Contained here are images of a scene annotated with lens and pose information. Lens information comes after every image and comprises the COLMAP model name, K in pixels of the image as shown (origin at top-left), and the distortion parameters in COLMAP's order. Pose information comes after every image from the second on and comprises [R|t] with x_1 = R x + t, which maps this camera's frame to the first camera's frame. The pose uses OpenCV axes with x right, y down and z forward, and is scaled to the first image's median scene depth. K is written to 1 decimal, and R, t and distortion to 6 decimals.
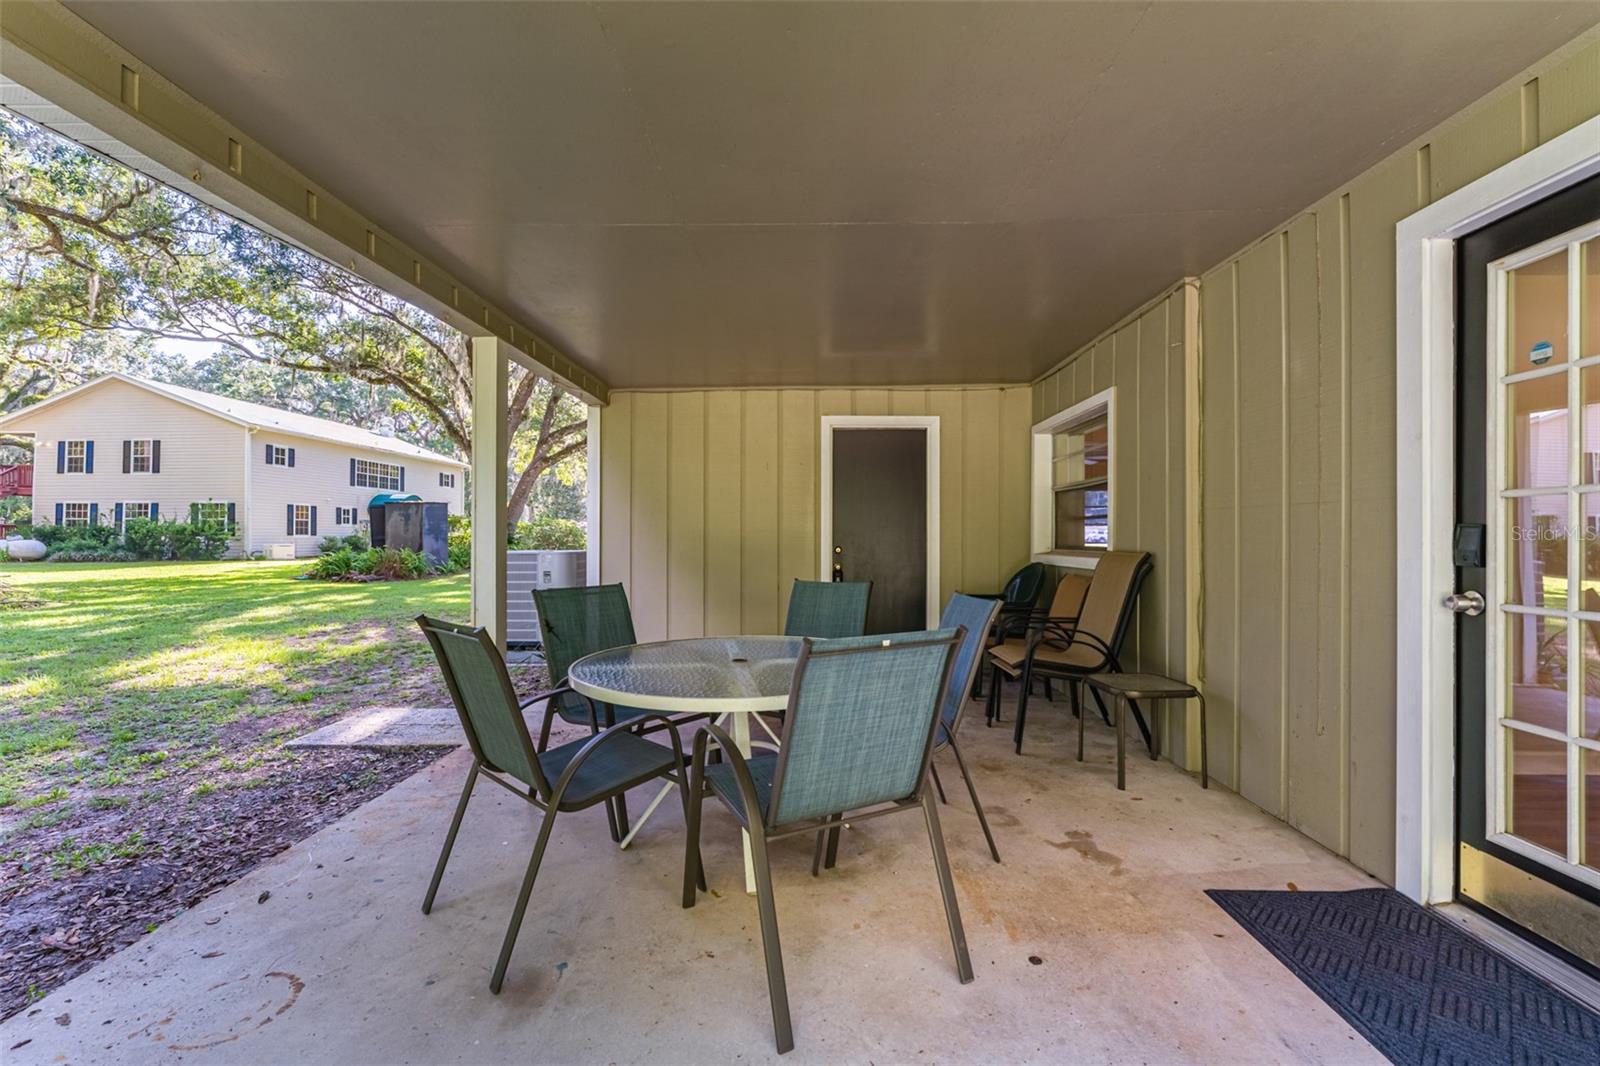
lens RADIAL K [[639.8, 0, 798.5], [0, 639.8, 534.9], [0, 0, 1]] dist [0.002568, 0.000059]
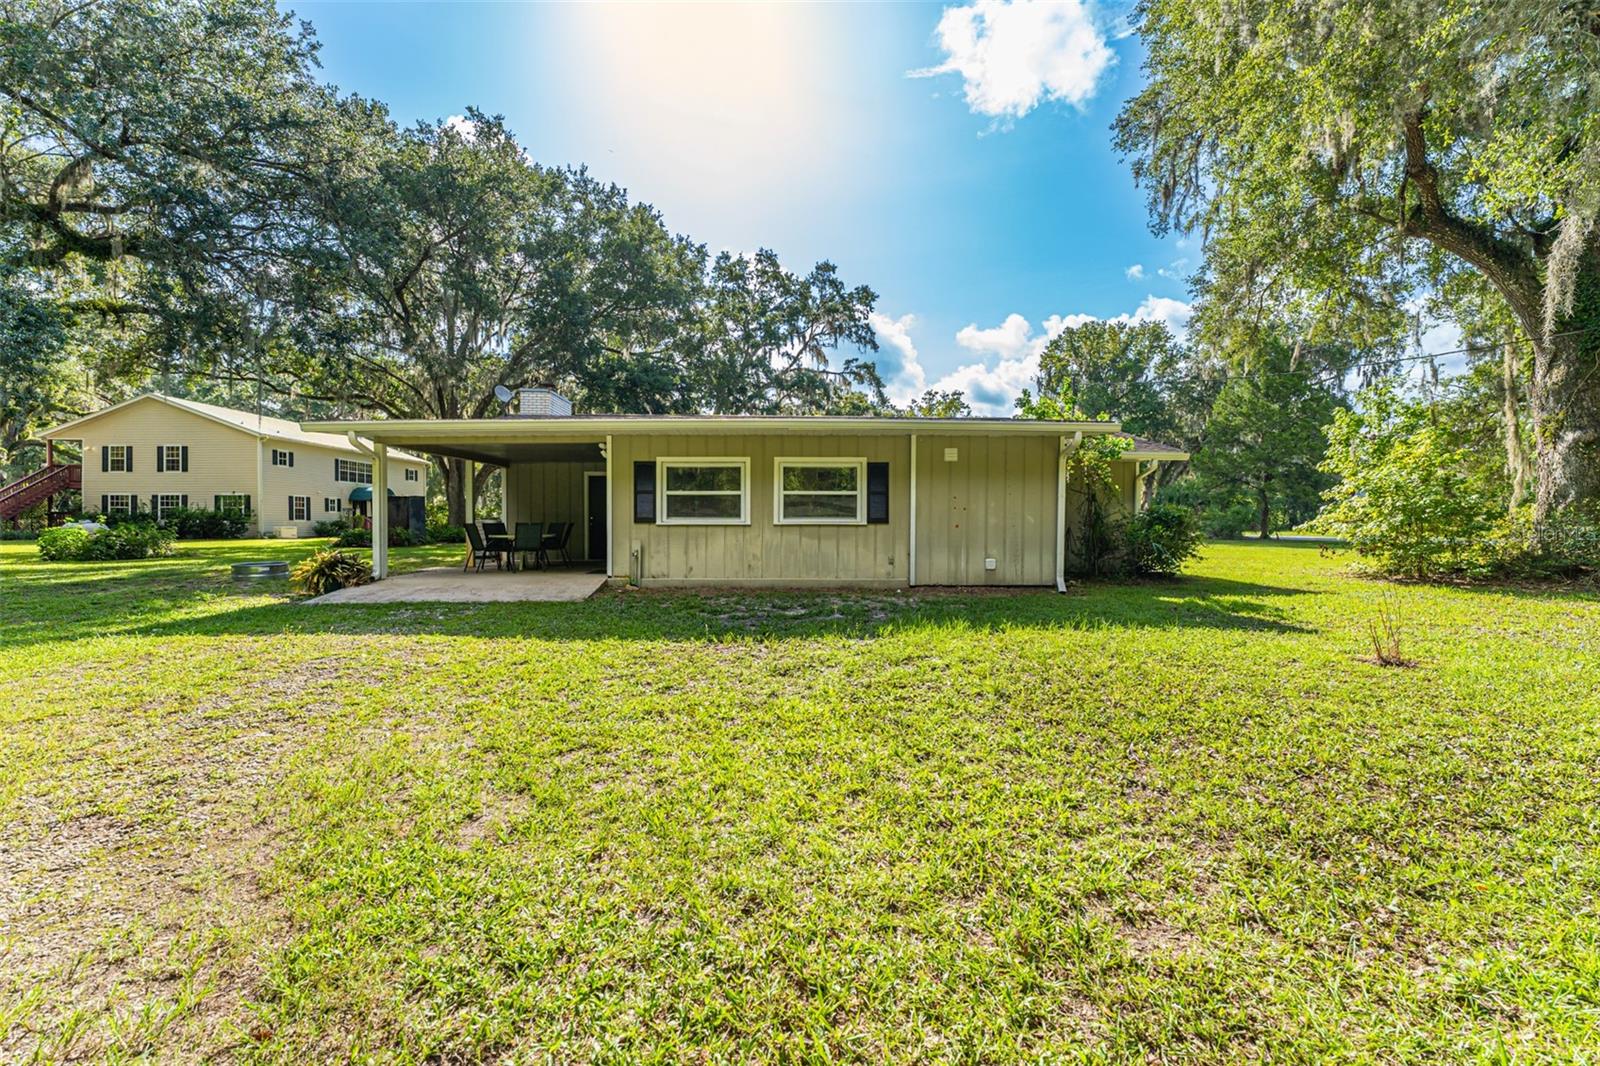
lens RADIAL K [[639.8, 0, 794.2], [0, 639.8, 536.4], [0, 0, 1]] dist [0.002568, 0.000059]
pose [[0.998511, -0.002735, 0.054490, 0.150472], [0.001654, 0.999801, 0.019876, 0.010089], [-0.054533, -0.019756, 0.998316, -0.352828]]
